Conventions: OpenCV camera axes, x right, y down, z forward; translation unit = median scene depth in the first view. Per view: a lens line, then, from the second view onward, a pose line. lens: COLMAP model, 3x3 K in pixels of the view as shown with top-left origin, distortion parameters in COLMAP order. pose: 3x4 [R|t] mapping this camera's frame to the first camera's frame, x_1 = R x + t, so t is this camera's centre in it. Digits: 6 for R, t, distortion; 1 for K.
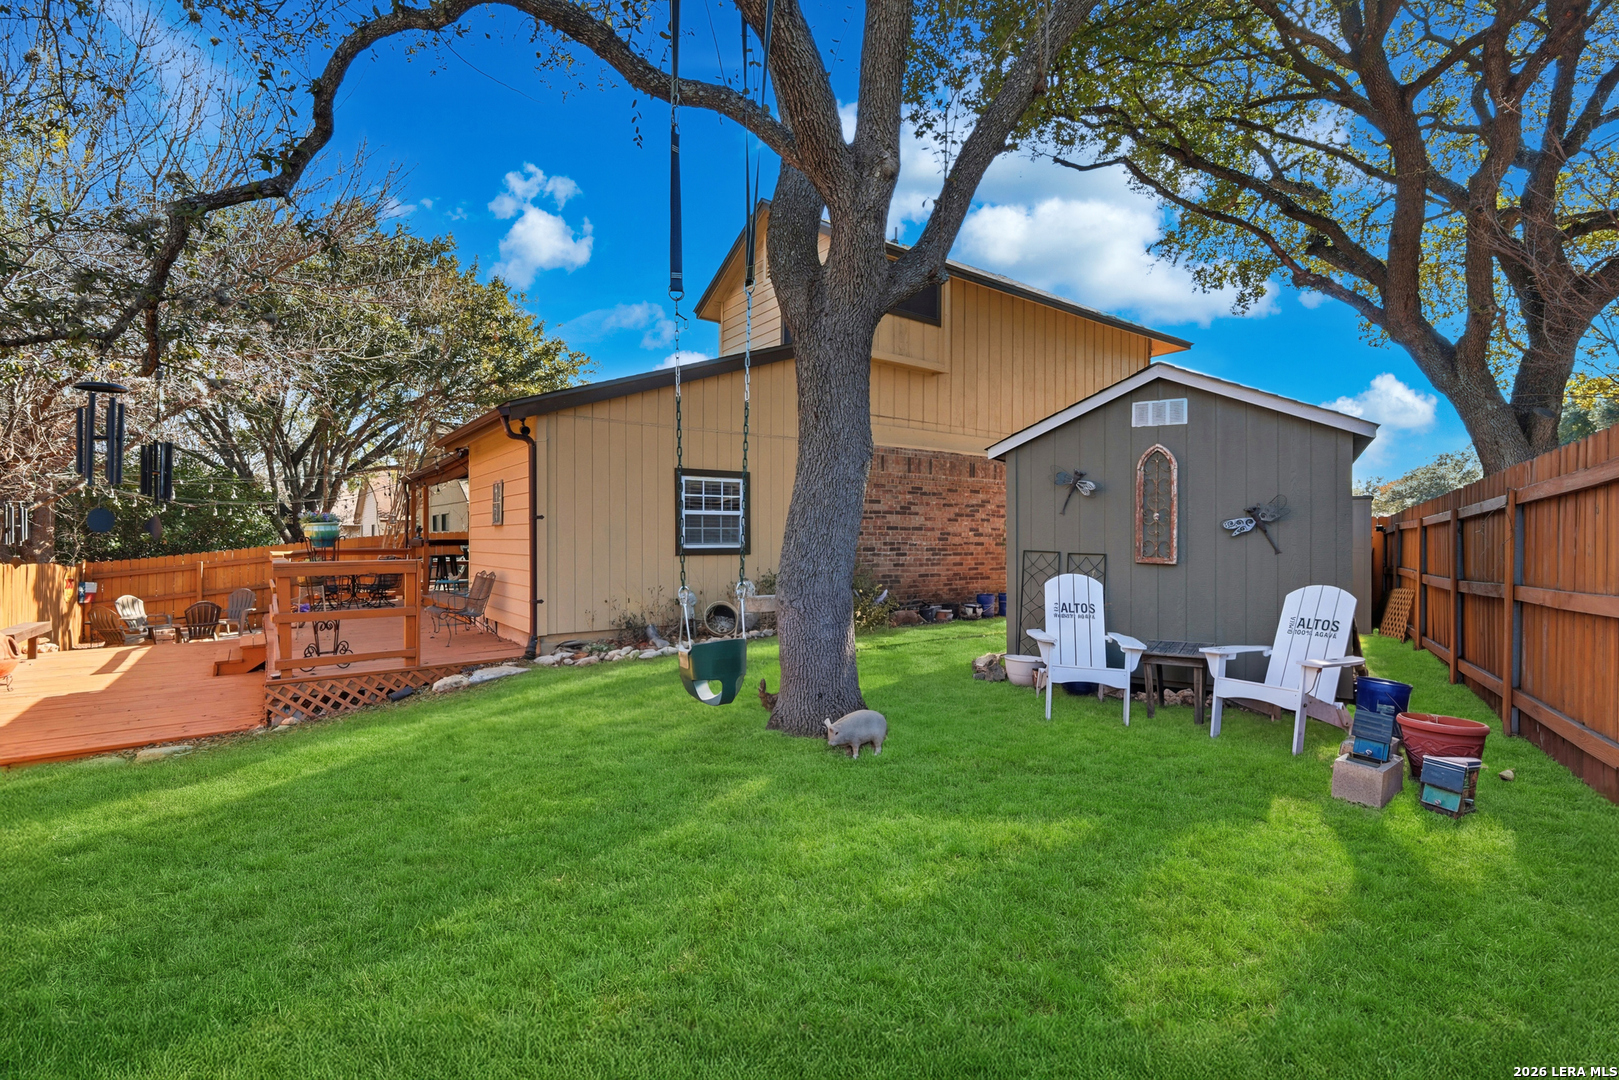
lens RADIAL K [[757.2, 0, 809.5], [0, 757.2, 540.0], [0, 0, 1]] dist [0.000727, 0.000856]
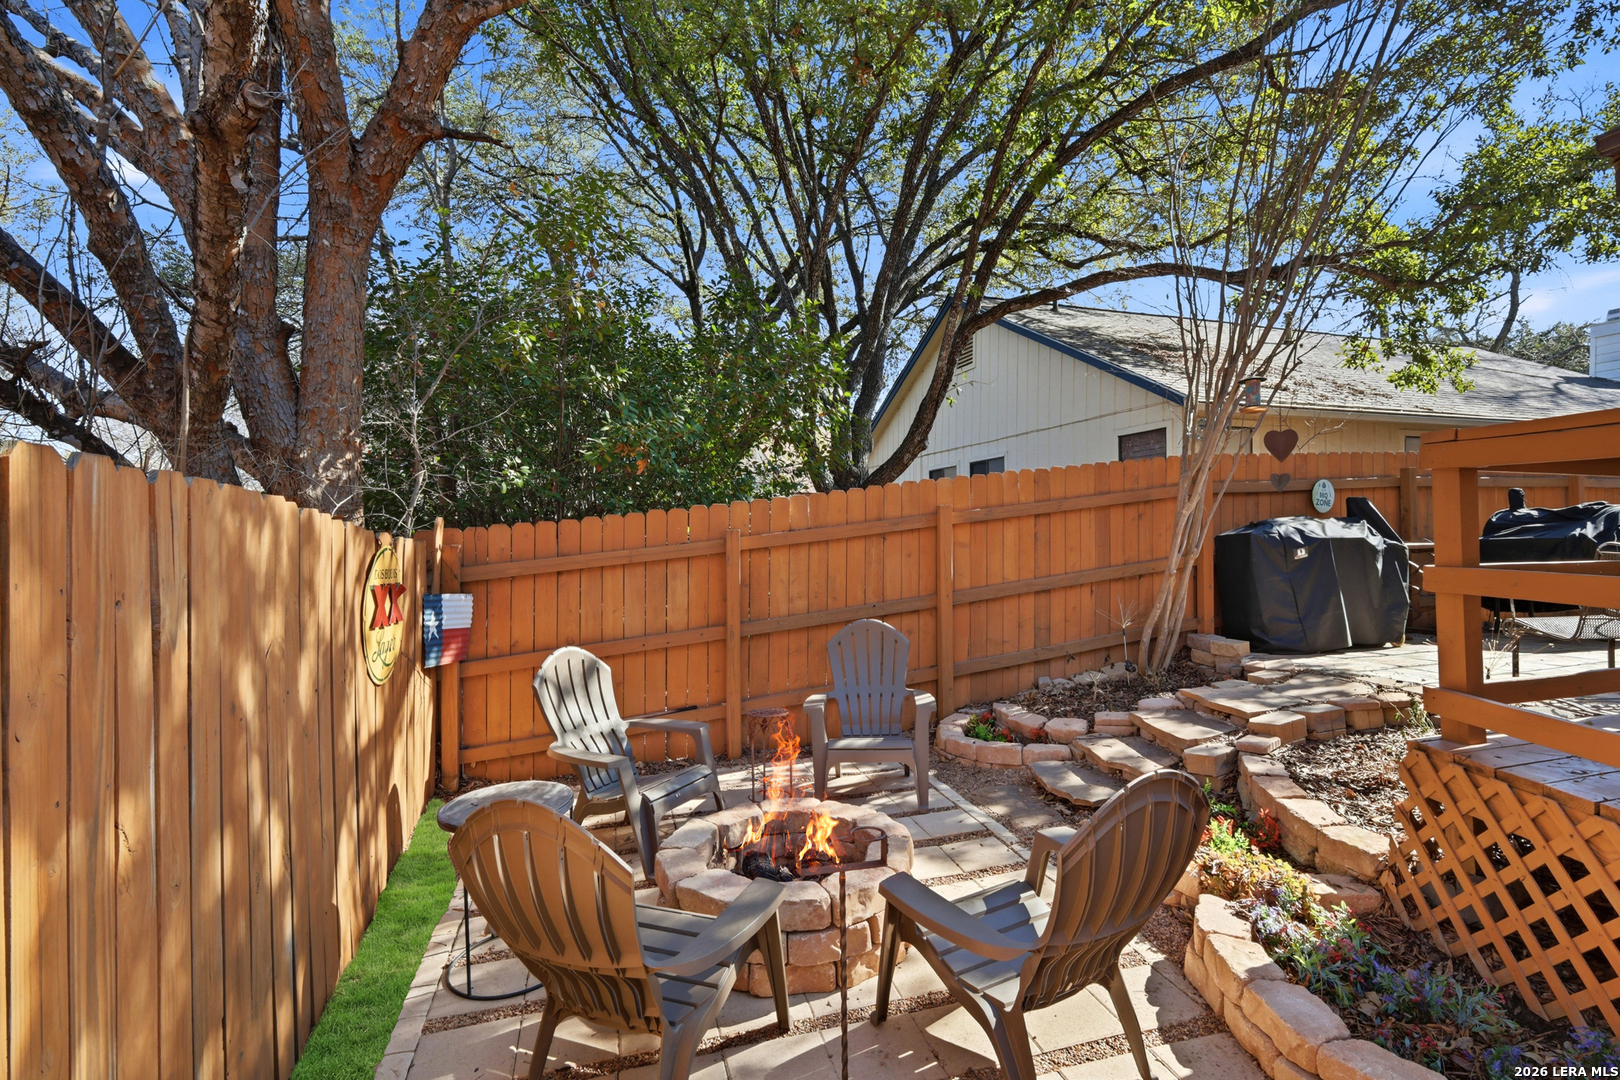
lens RADIAL K [[757.7, 0, 810.0], [0, 757.7, 540.0], [0, 0, 1]] dist [0.000727, 0.000856]
pose [[0.951363, -0.006187, -0.308011, -0.735189], [0.007157, 0.999972, 0.002019, 0.035543], [0.307990, -0.004126, 0.951381, 0.771369]]
